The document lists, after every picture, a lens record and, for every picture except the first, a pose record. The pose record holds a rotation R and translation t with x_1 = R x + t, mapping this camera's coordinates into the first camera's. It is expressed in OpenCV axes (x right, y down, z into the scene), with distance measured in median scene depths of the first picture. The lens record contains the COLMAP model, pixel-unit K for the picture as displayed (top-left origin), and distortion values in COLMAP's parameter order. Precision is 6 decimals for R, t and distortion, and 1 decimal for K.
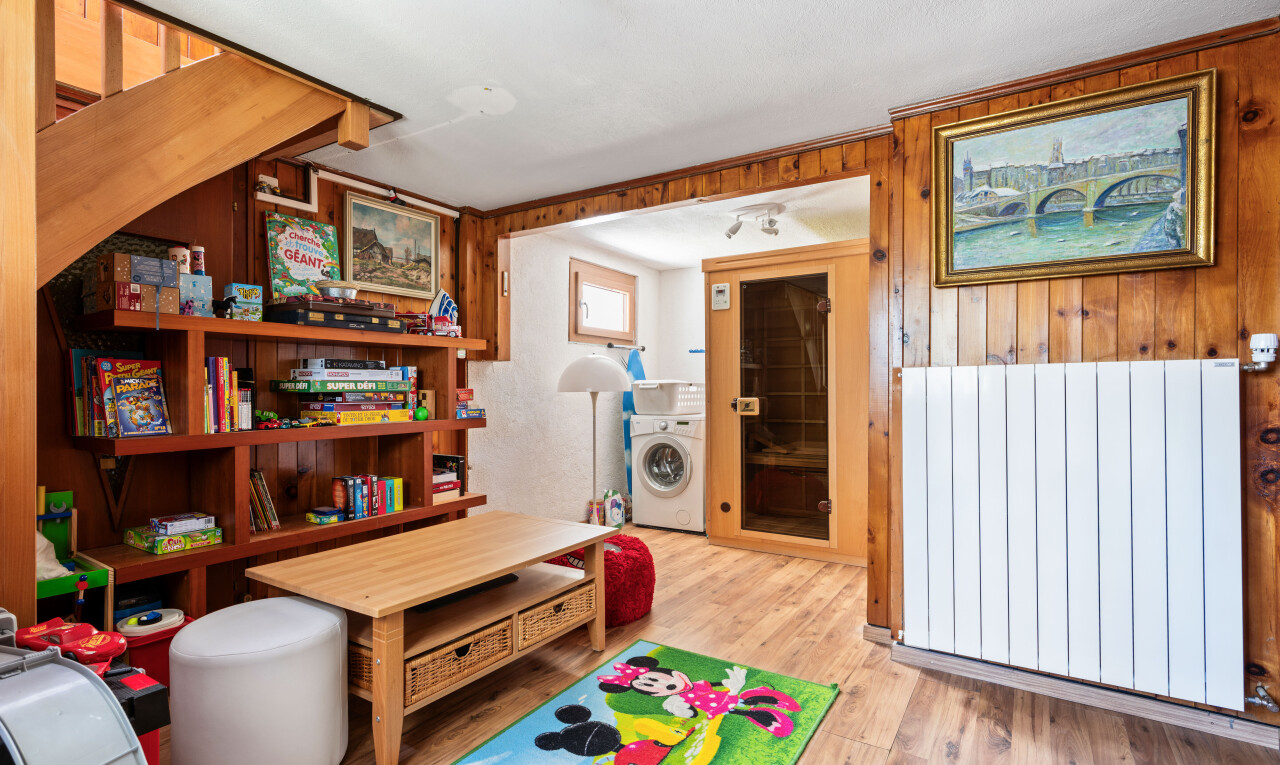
lens RADIAL K [[618.1, 0, 641.6], [0, 618.1, 387.8], [0, 0, 1]] dist [0.004826, 0.000433]
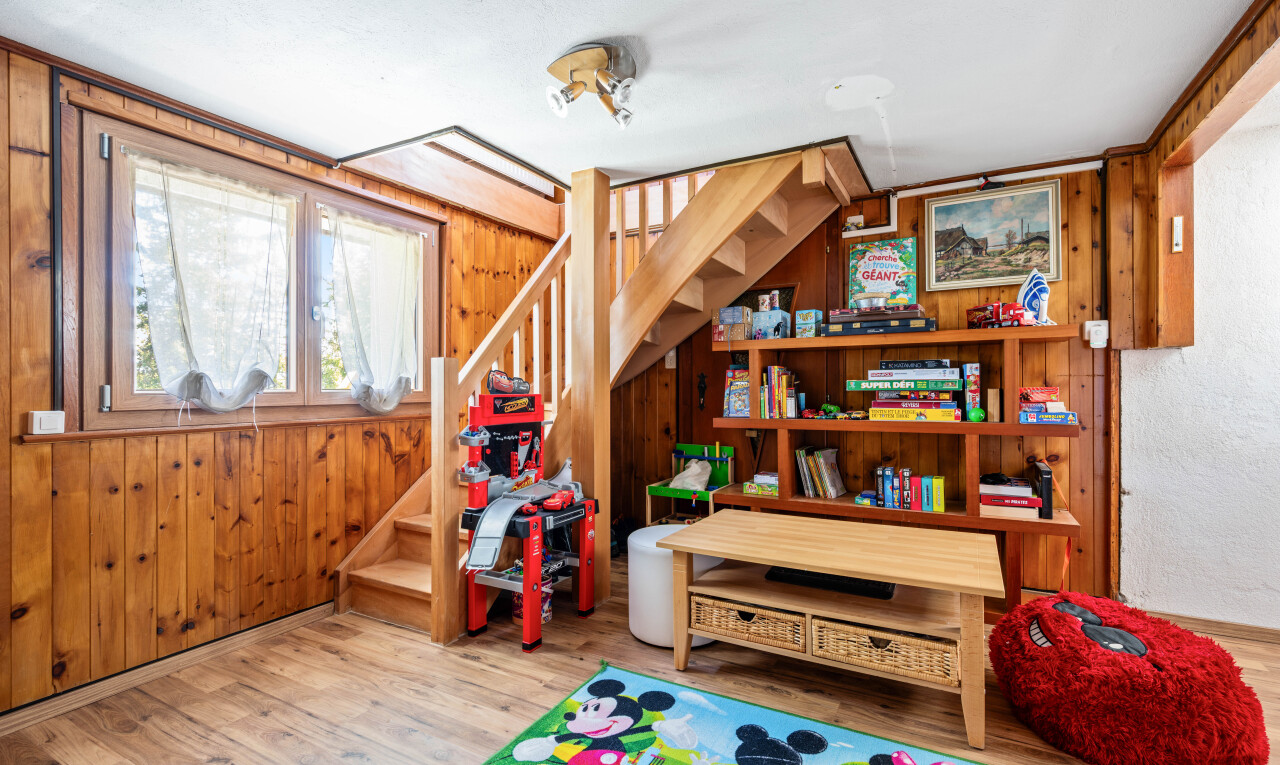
lens RADIAL K [[580.0, 0, 641.8], [0, 580.0, 385.0], [0, 0, 1]] dist [-0.000759, -0.000885]
pose [[0.060326, -0.004342, -0.998169, 0.510830], [0.004345, 0.999982, -0.004087, -0.000805], [0.998169, -0.004091, 0.060344, 0.488233]]
